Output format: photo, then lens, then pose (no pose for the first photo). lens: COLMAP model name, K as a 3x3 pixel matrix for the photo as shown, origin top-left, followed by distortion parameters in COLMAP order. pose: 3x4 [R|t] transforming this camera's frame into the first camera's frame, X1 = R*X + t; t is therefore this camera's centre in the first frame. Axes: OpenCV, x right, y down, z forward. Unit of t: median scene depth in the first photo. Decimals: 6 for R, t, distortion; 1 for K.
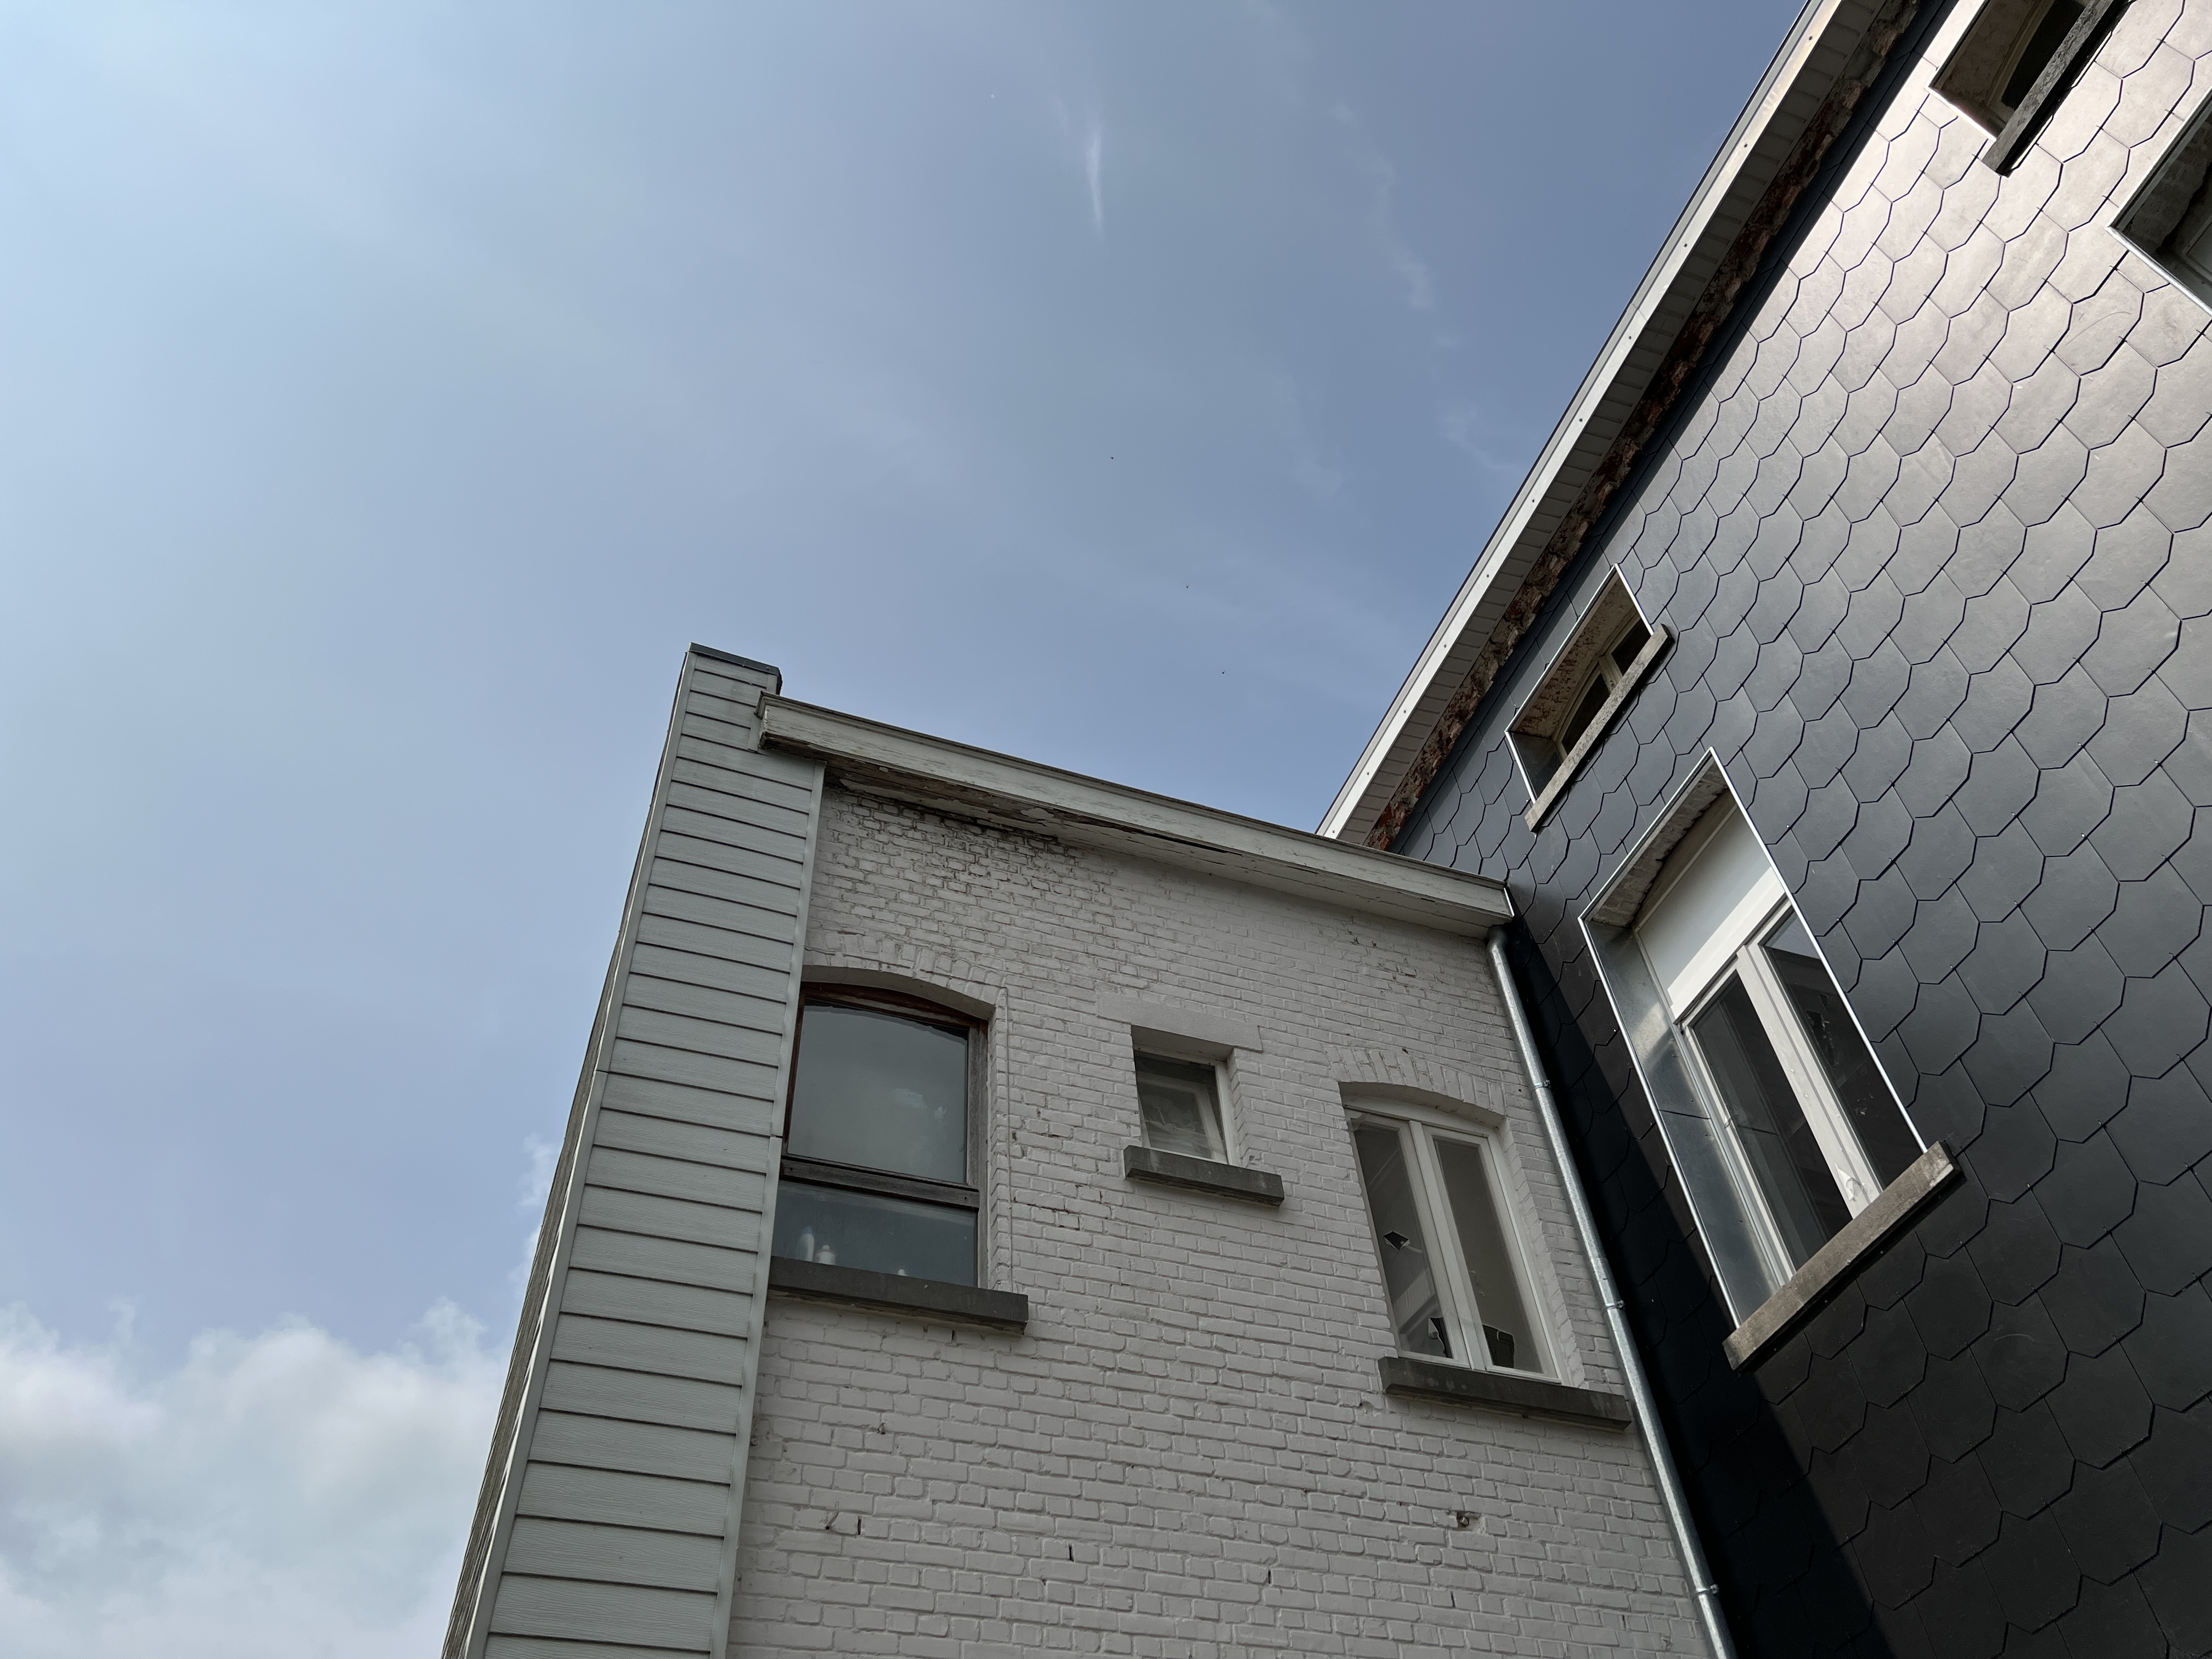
lens RADIAL K [[1645.6, 0, 1106.0], [0, 1645.6, 829.5], [0, 0, 1]] dist [0.136326, -0.307152]
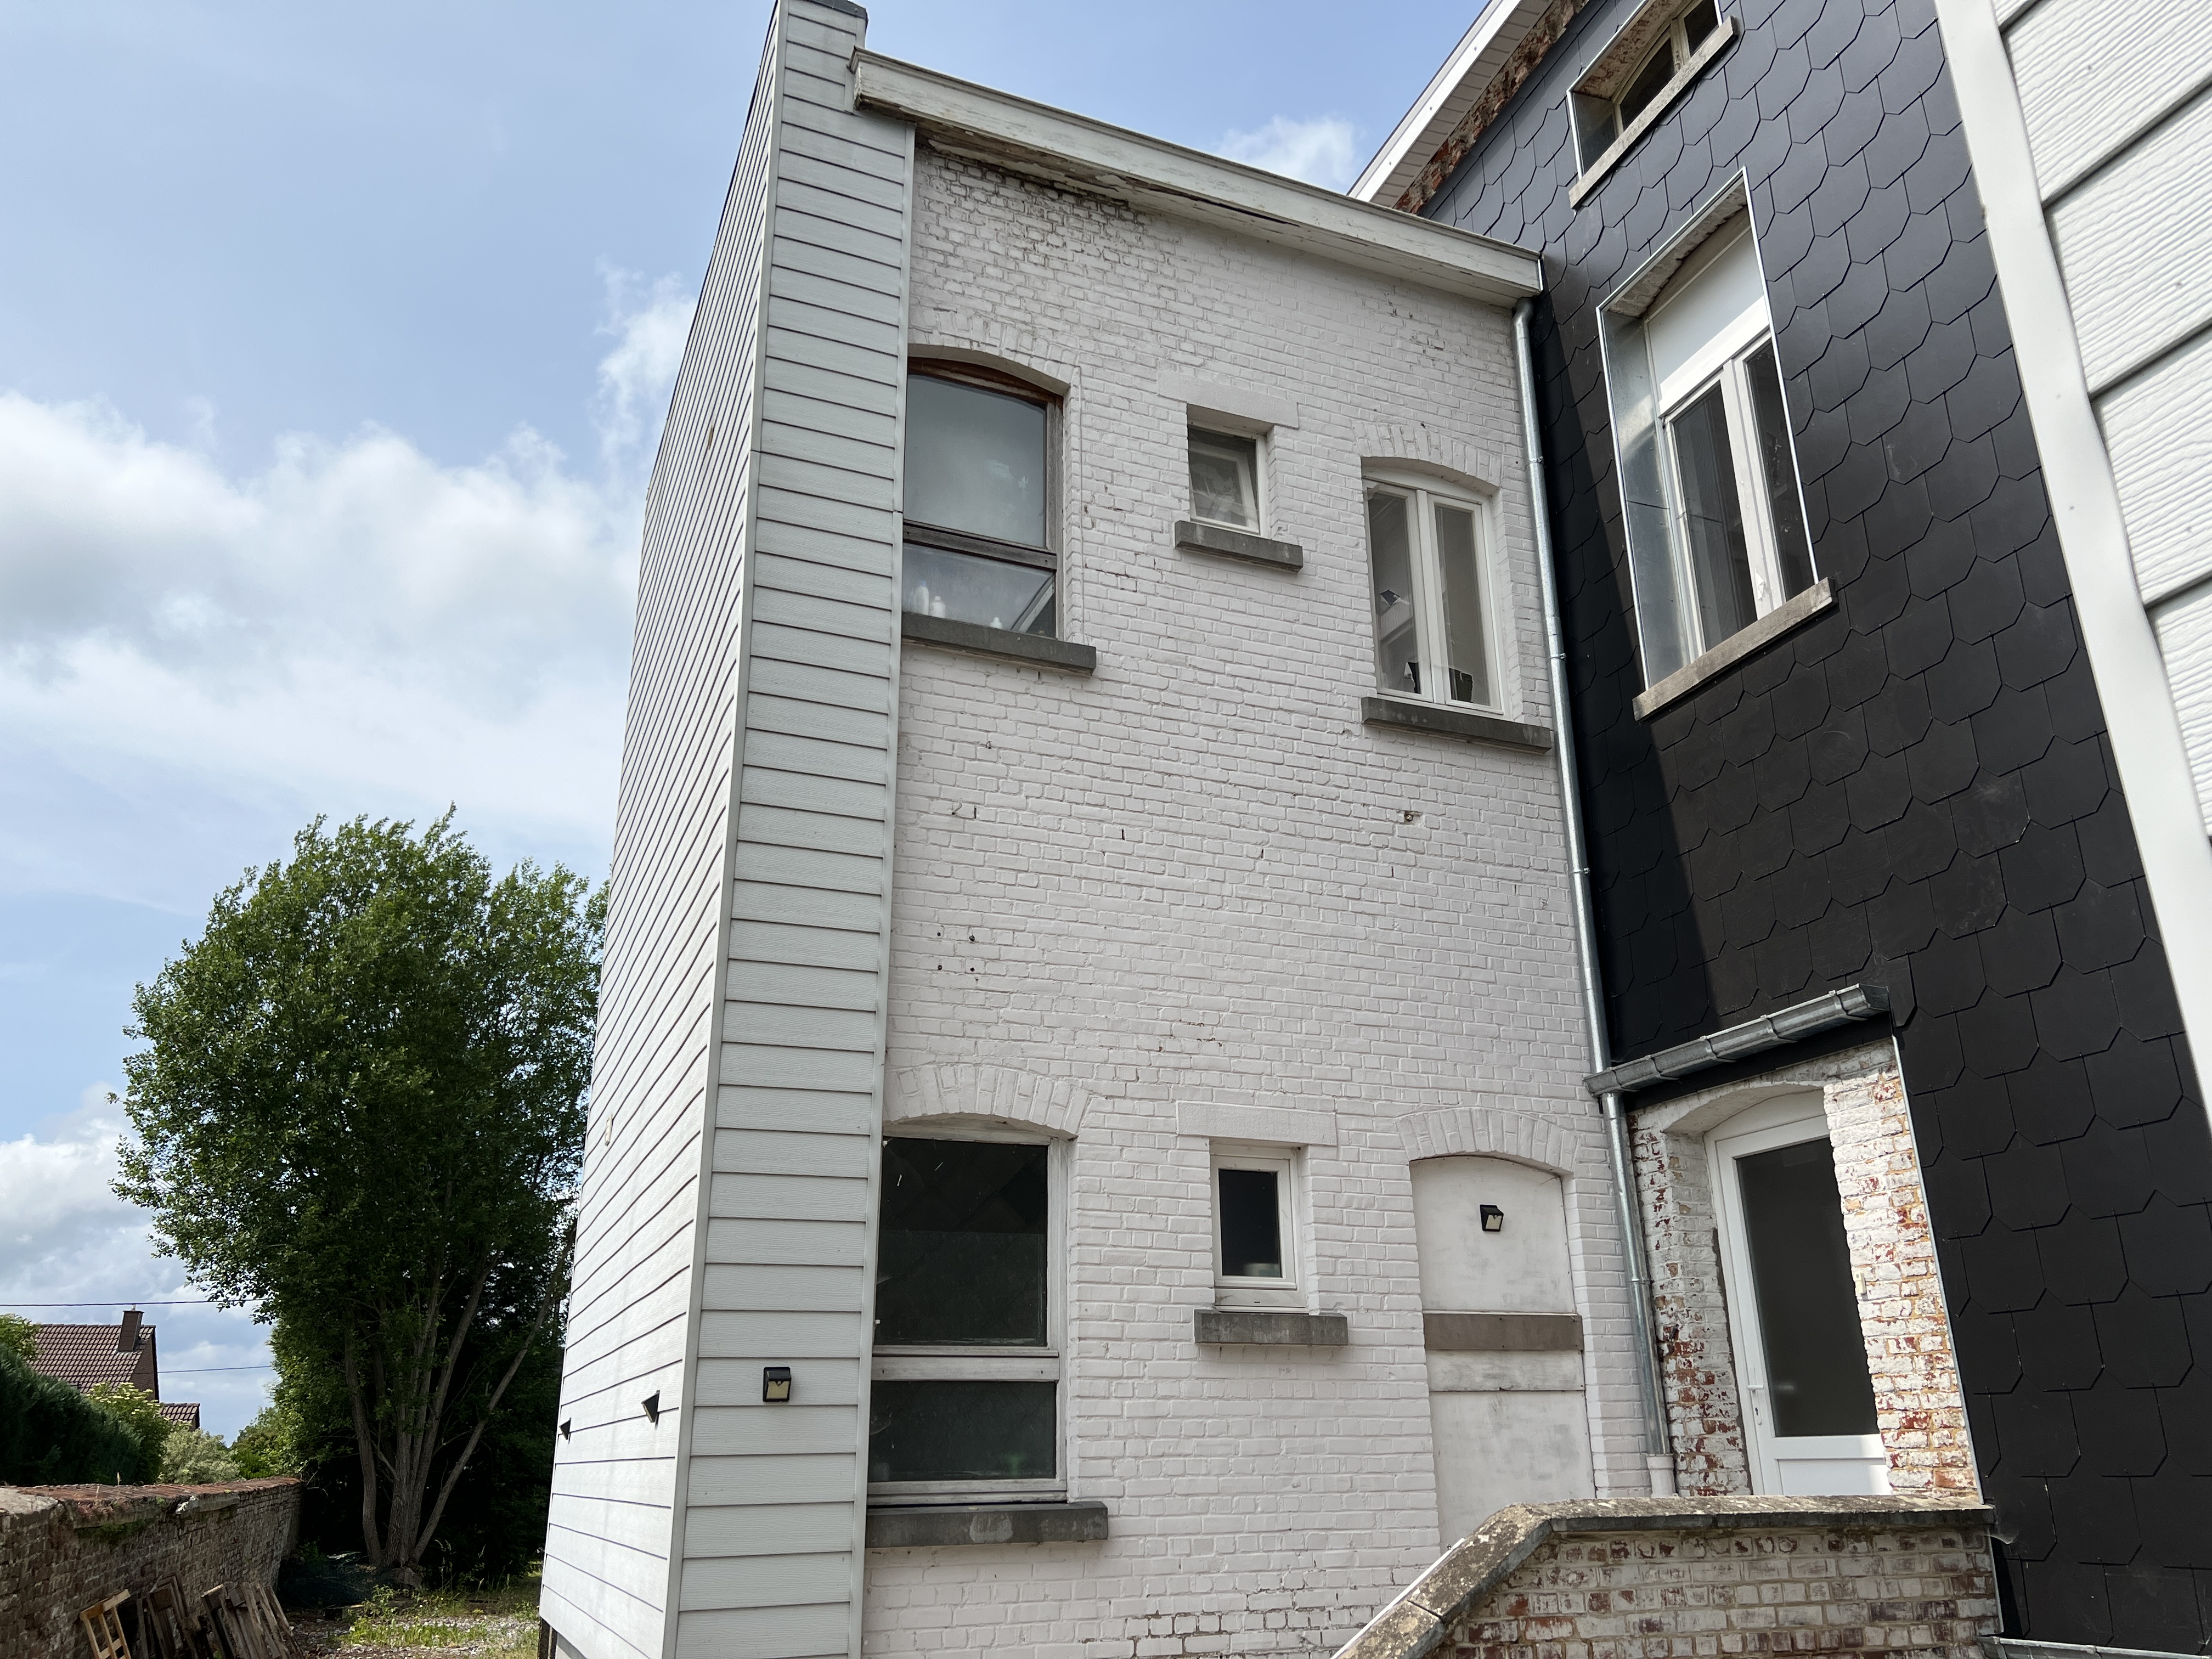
lens RADIAL K [[1669.8, 0, 1104.8], [0, 1669.8, 832.9], [0, 0, 1]] dist [0.088214, -0.257161]
pose [[0.998375, 0.056373, 0.008330, -0.034996], [-0.053824, 0.884839, 0.462777, -0.156401], [0.018717, -0.462473, 0.886436, -0.175150]]
